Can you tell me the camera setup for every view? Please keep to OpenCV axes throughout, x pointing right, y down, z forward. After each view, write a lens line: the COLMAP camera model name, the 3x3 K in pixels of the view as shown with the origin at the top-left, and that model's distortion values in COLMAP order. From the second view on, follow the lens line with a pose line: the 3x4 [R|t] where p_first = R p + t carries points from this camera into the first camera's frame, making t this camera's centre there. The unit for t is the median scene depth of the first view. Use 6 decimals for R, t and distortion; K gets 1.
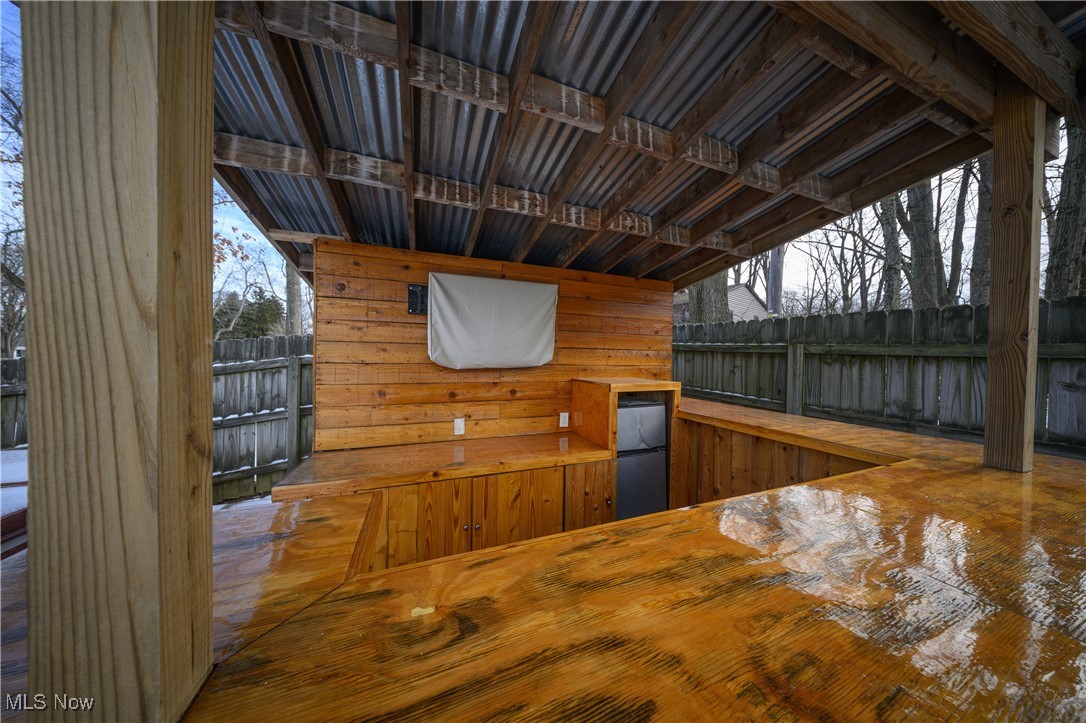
lens RADIAL K [[320.5, 0, 546.6], [0, 320.5, 361.7], [0, 0, 1]] dist [-0.000421, -0.000082]
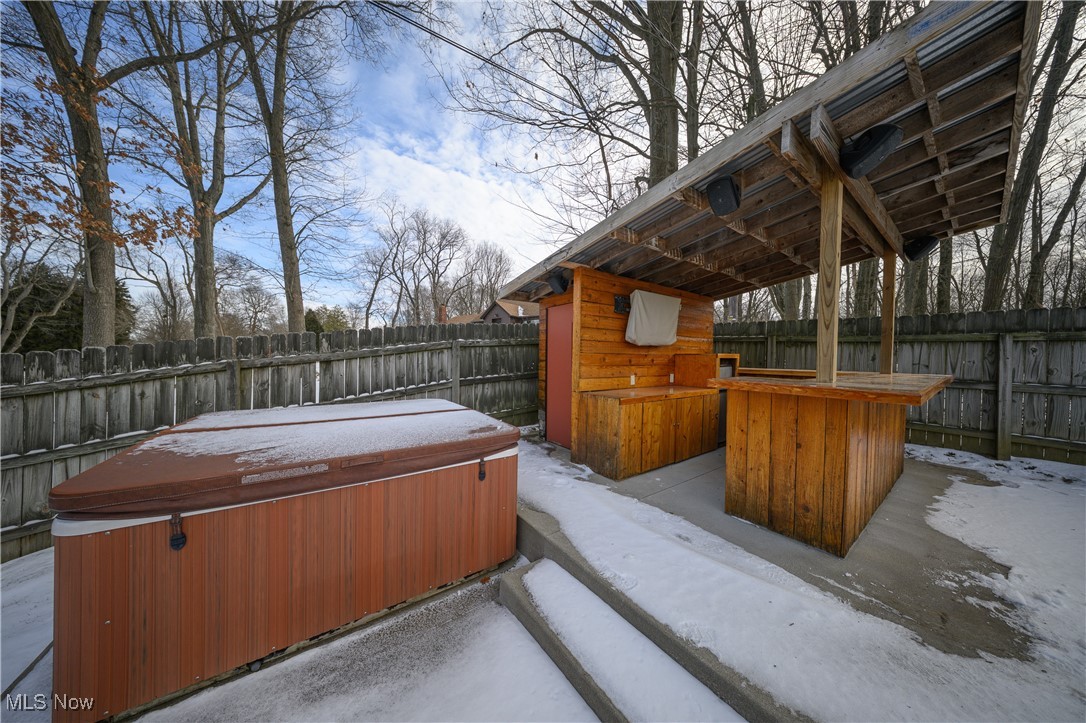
lens RADIAL K [[320.5, 0, 546.6], [0, 320.5, 361.7], [0, 0, 1]] dist [-0.000421, -0.000082]
pose [[0.966291, -0.003642, 0.257426, -0.985061], [0.001405, 0.999960, 0.008873, 0.077149], [-0.257448, -0.008213, 0.966257, -0.444628]]
